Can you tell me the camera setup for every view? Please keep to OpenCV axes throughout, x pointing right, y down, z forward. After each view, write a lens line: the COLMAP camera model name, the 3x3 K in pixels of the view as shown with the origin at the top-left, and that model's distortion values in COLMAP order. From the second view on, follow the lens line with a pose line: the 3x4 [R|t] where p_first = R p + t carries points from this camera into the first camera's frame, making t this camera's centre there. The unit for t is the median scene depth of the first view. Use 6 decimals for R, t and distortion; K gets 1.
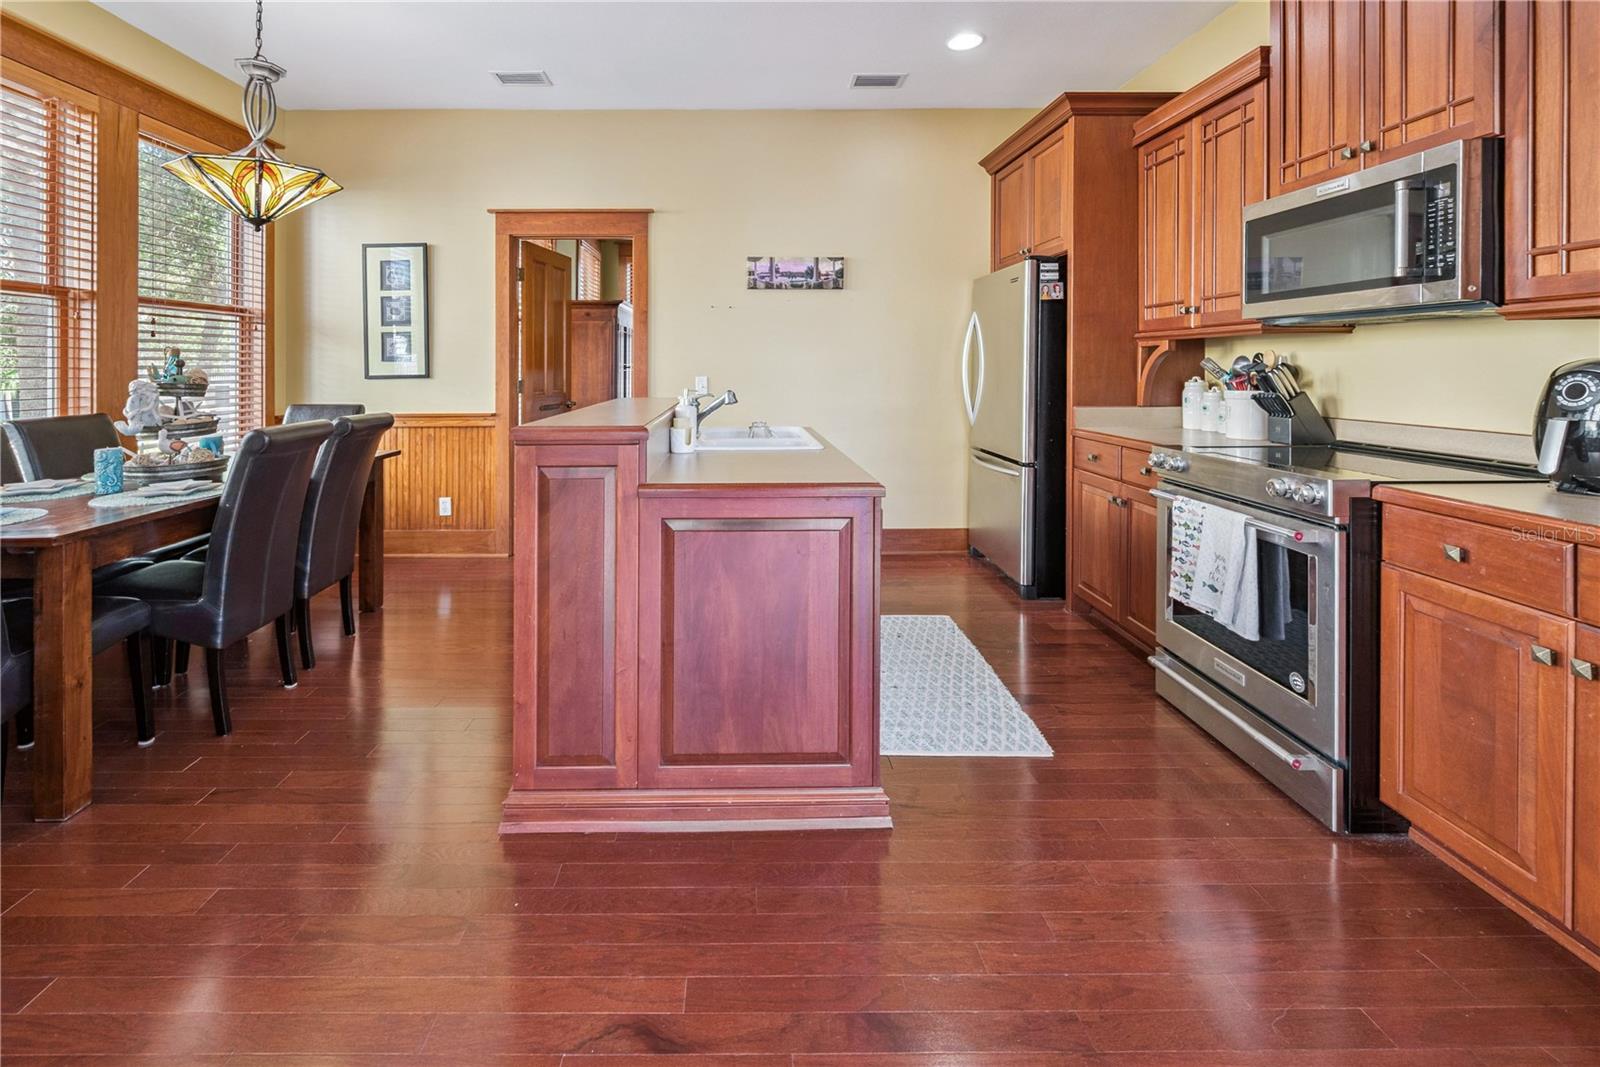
lens RADIAL K [[672.8, 0, 745.5], [0, 672.8, 383.4], [0, 0, 1]] dist [-0.000832, -0.000257]
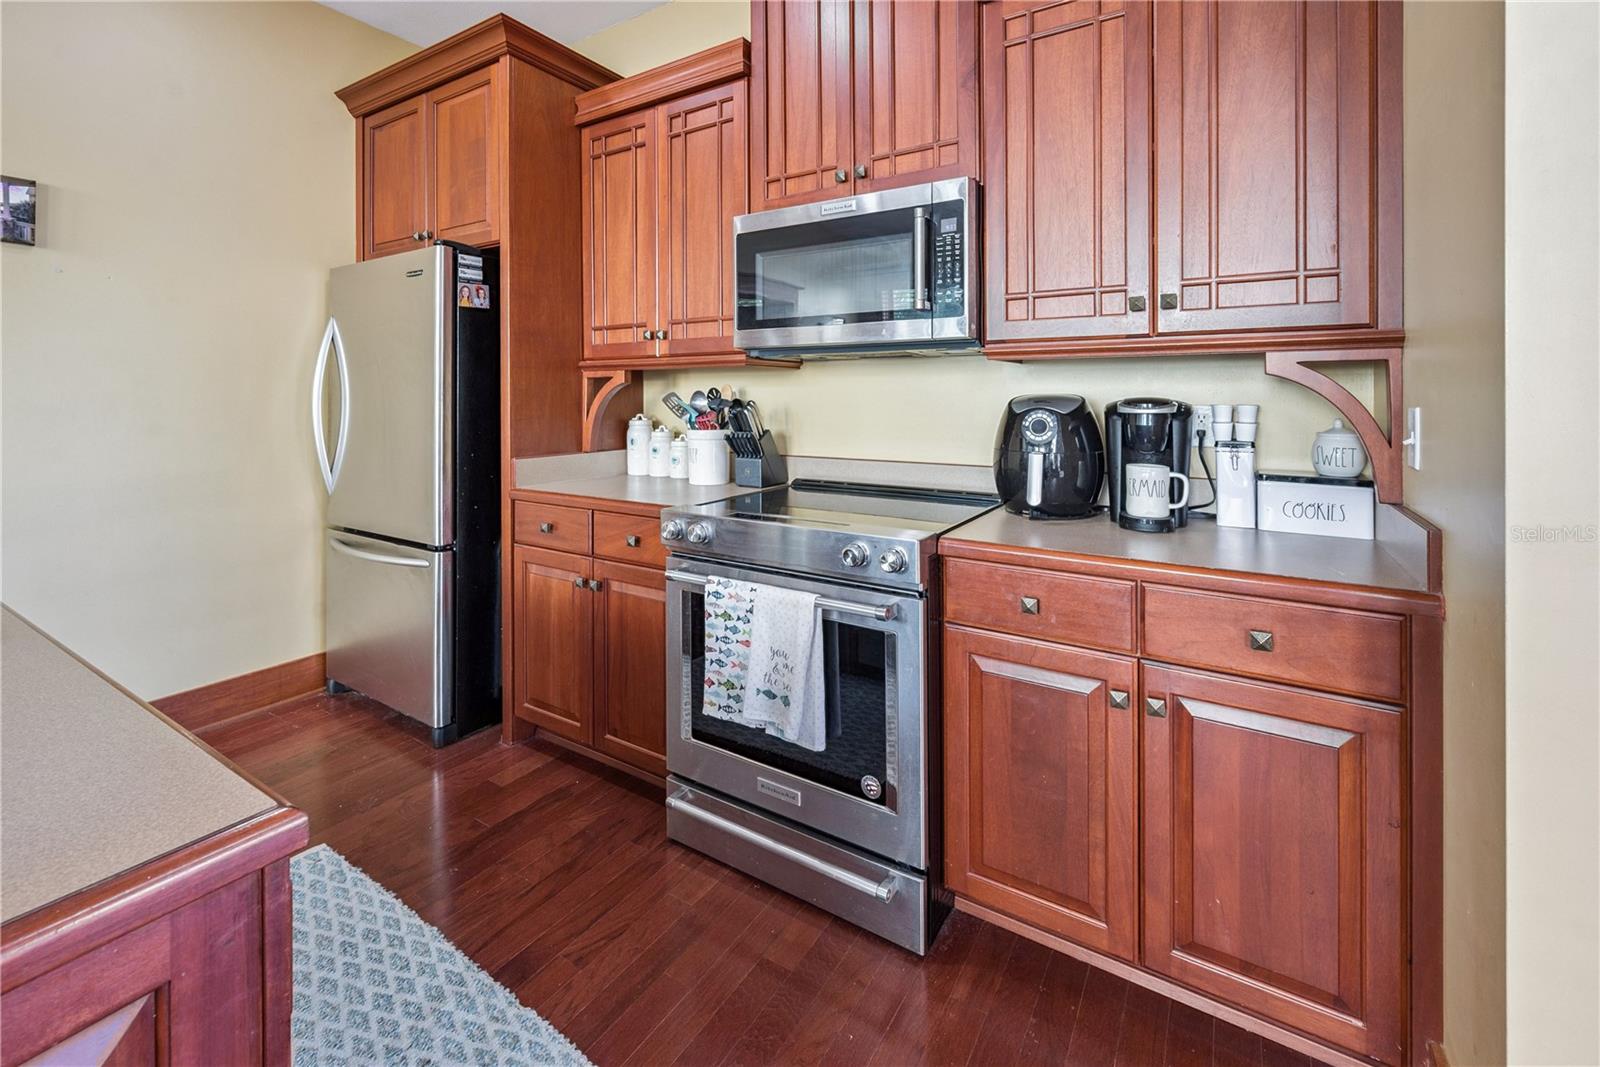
lens RADIAL K [[696.1, 0, 805.5], [0, 696.1, 404.8], [0, 0, 1]] dist [-0.001125, -0.000473]
pose [[0.546450, -0.006255, 0.837468, 0.047866], [0.021066, 0.999758, -0.006278, -0.015887], [-0.837226, 0.021072, 0.546450, 0.444582]]
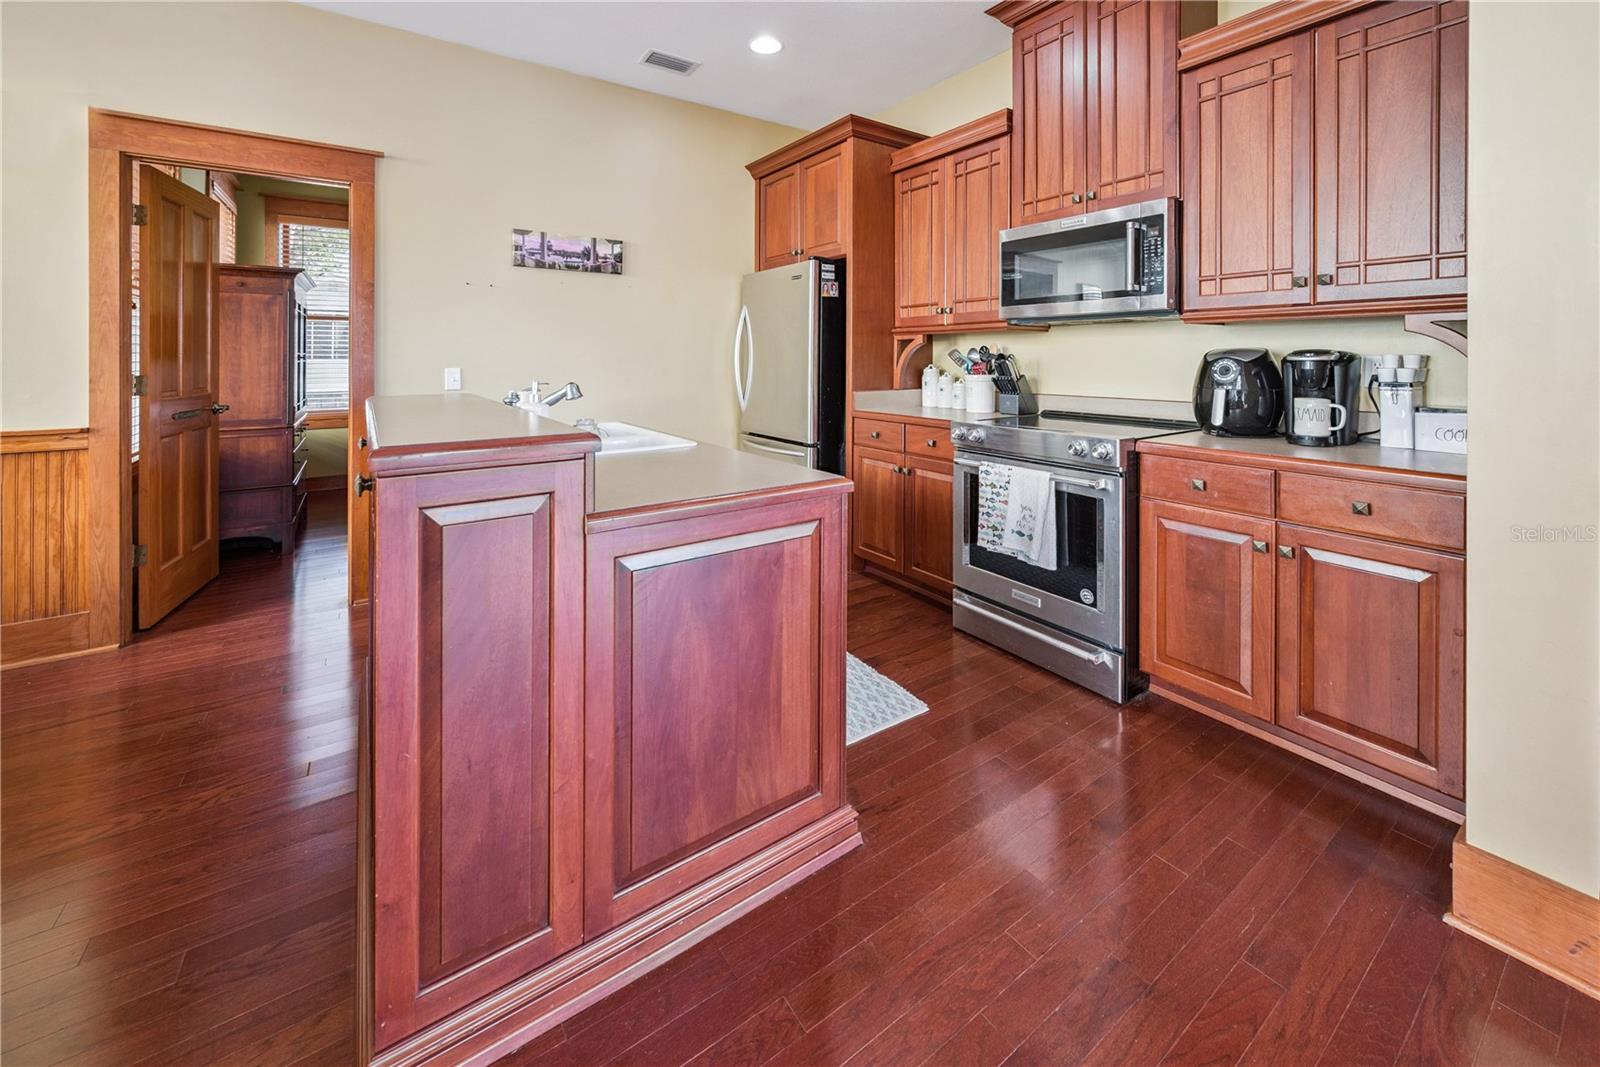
lens RADIAL K [[623.3, 0, 807.6], [0, 623.3, 372.9], [0, 0, 1]] dist [-0.001489, -0.000187]
pose [[0.829656, -0.011179, 0.558163, -0.226055], [0.013259, 0.999912, 0.000318, 0.002337], [-0.558118, 0.007137, 0.829731, 0.222362]]
